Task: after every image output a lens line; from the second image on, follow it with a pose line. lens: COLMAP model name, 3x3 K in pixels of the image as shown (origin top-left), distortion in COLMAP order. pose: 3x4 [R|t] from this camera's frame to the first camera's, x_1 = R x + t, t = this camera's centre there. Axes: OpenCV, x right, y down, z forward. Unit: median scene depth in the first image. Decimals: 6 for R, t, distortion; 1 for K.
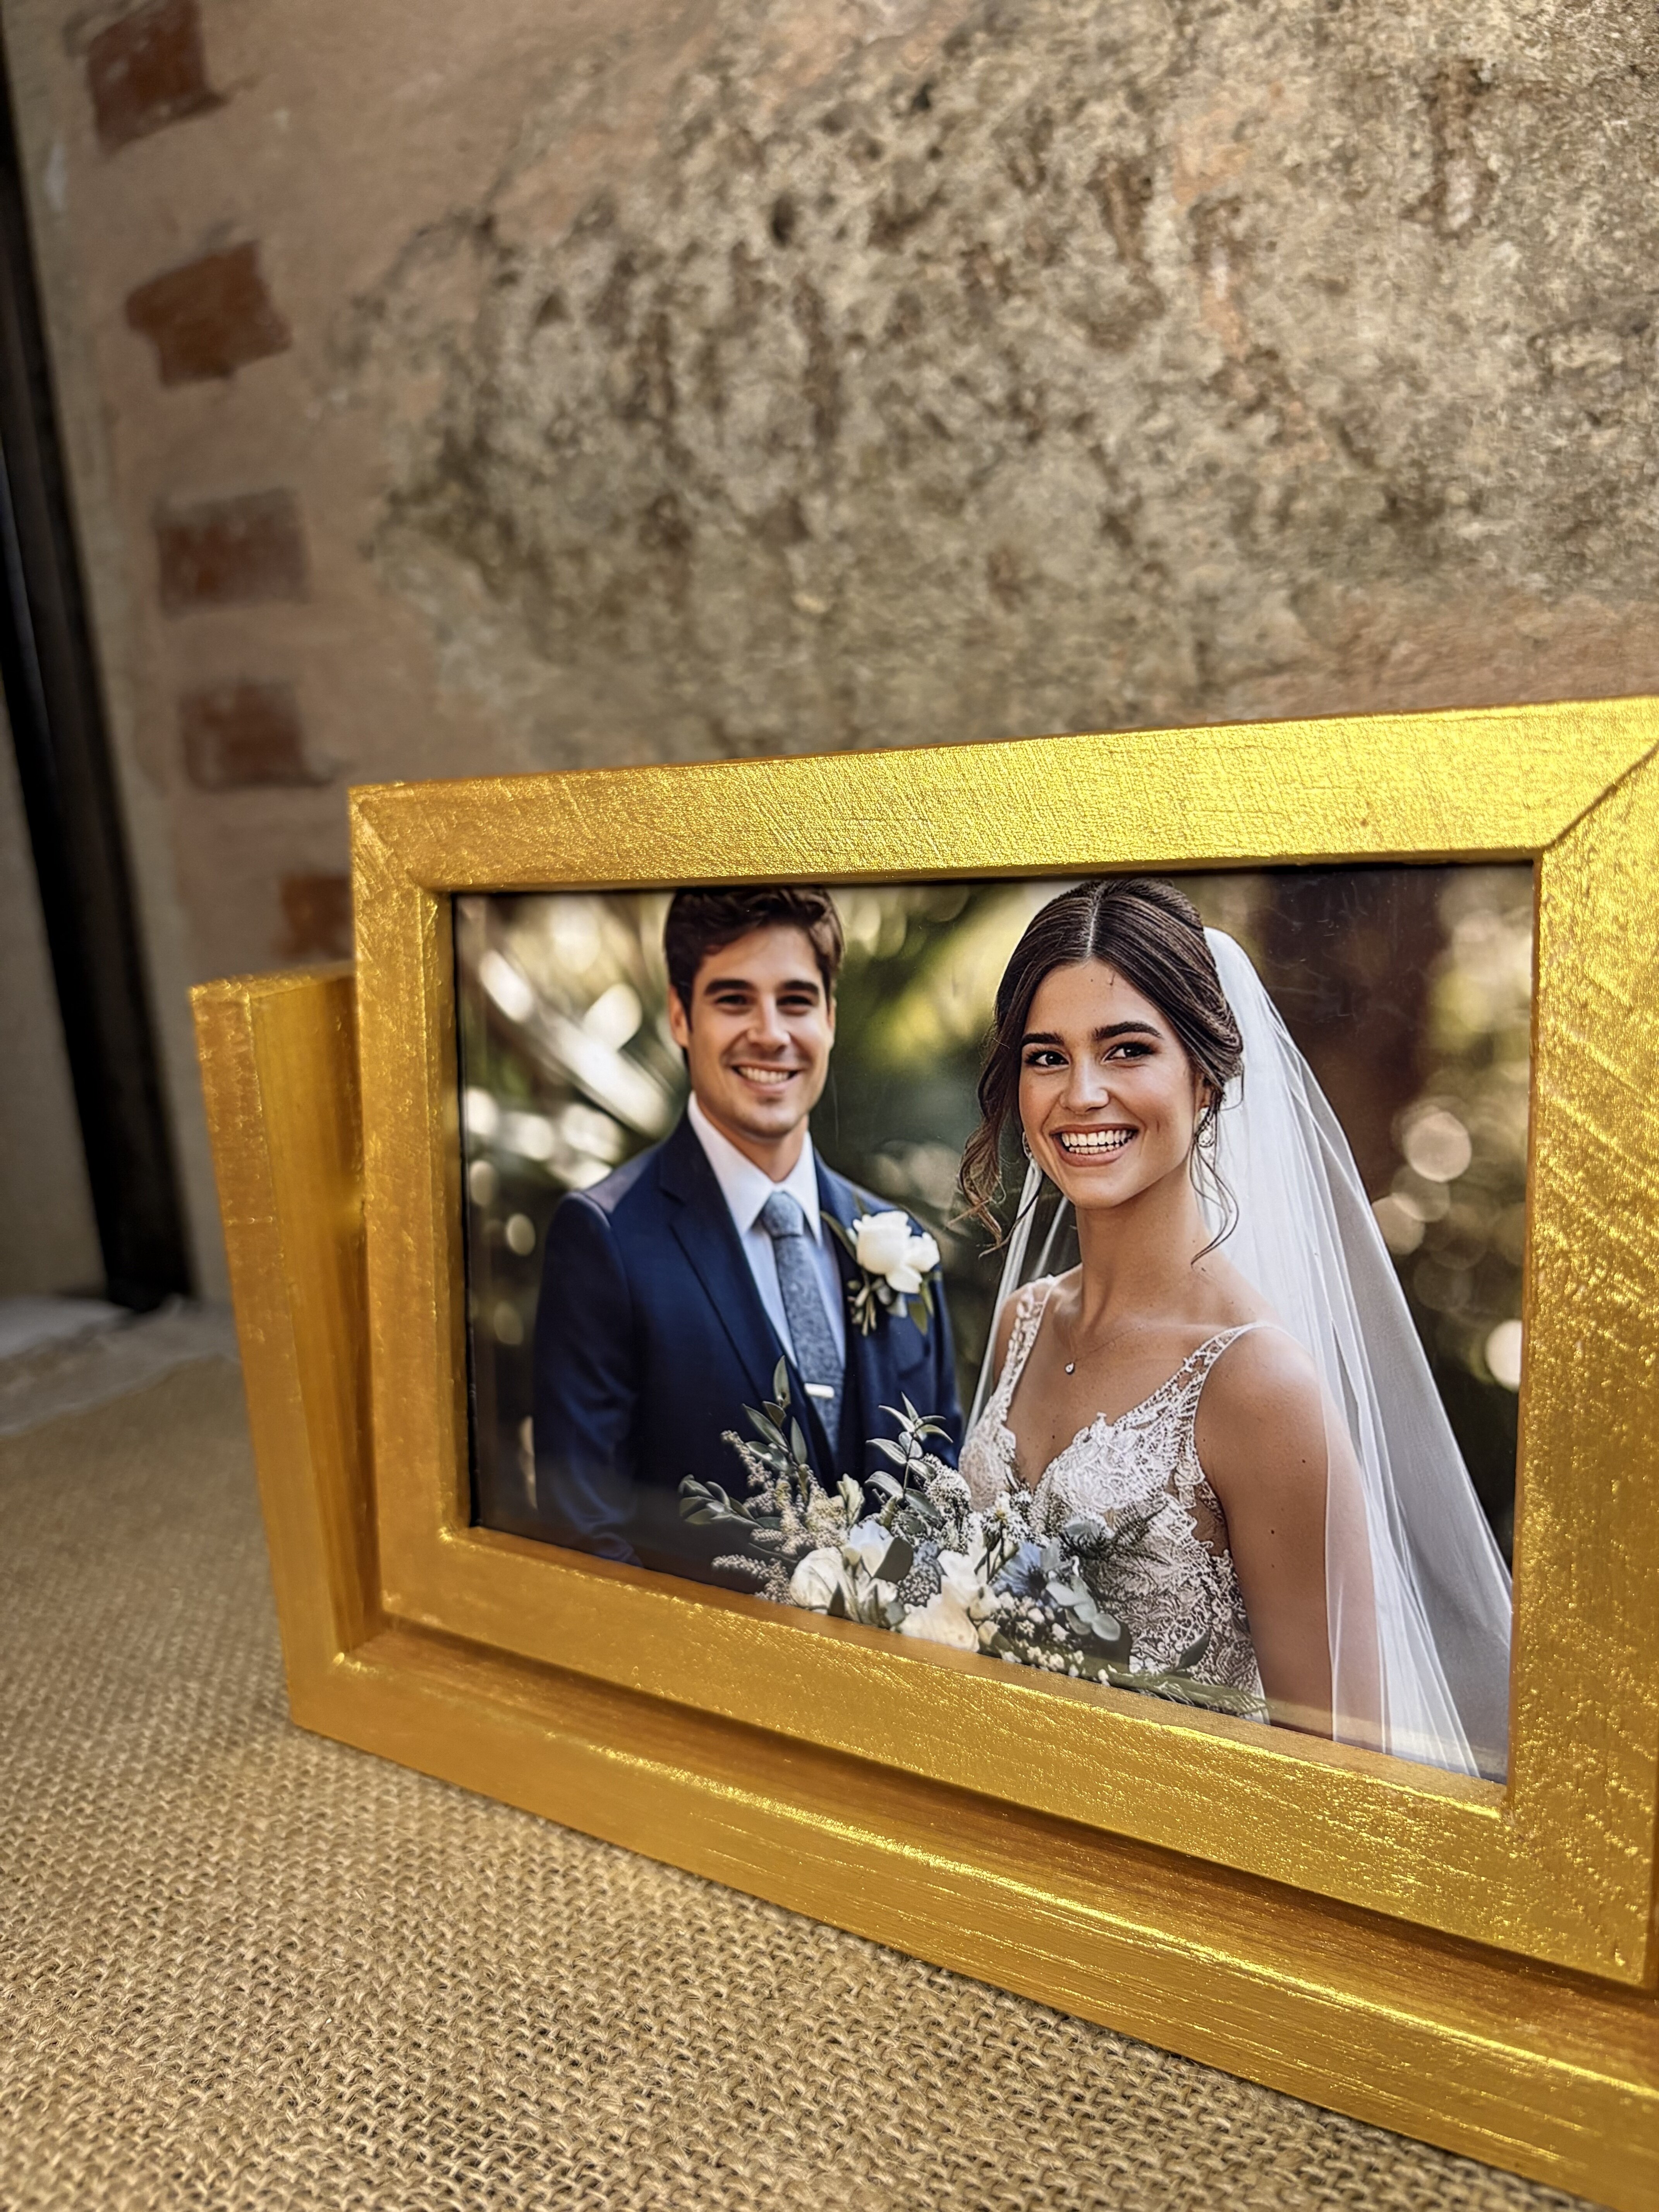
lens RADIAL K [[1739.2, 0, 813.8], [0, 1739.2, 1120.0], [0, 0, 1]] dist [0.028308, -0.058761]
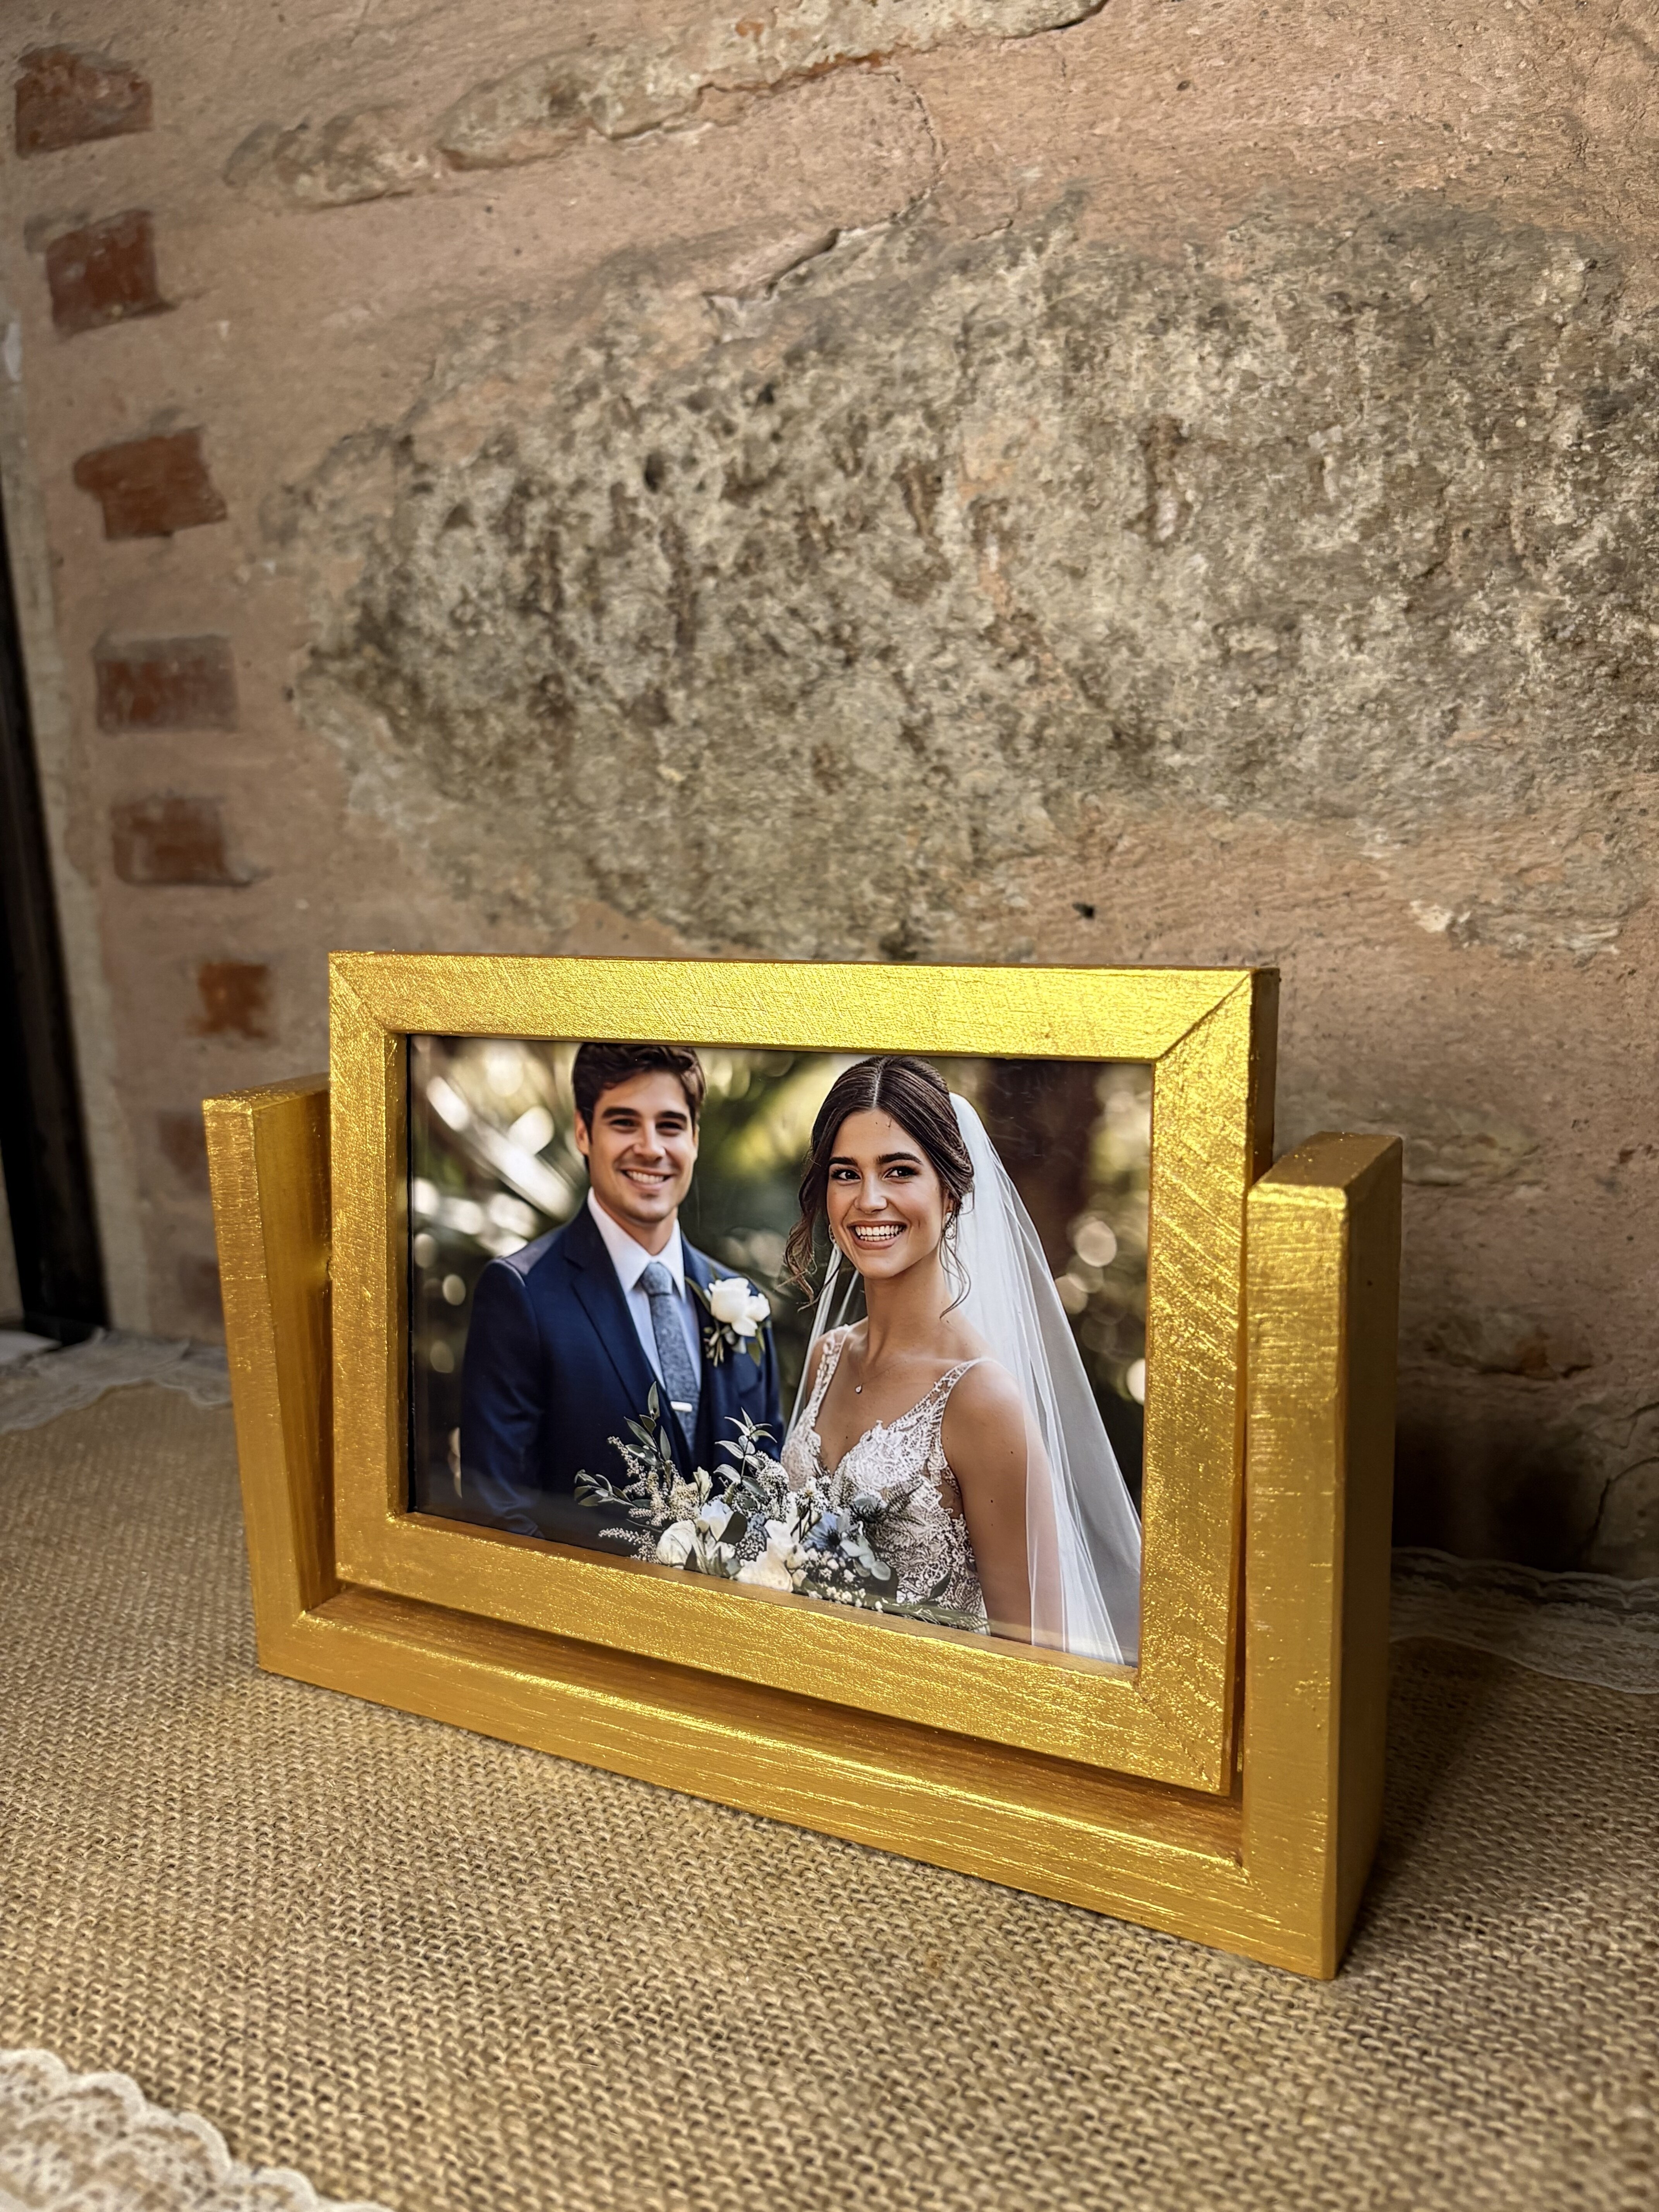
lens RADIAL K [[1739.2, 0, 813.8], [0, 1739.2, 1120.0], [0, 0, 1]] dist [0.028308, -0.058761]
pose [[0.994902, 0.015630, 0.099630, -0.025062], [-0.014391, 0.999810, -0.013146, -0.042109], [-0.099816, 0.011646, 0.994938, -0.294895]]
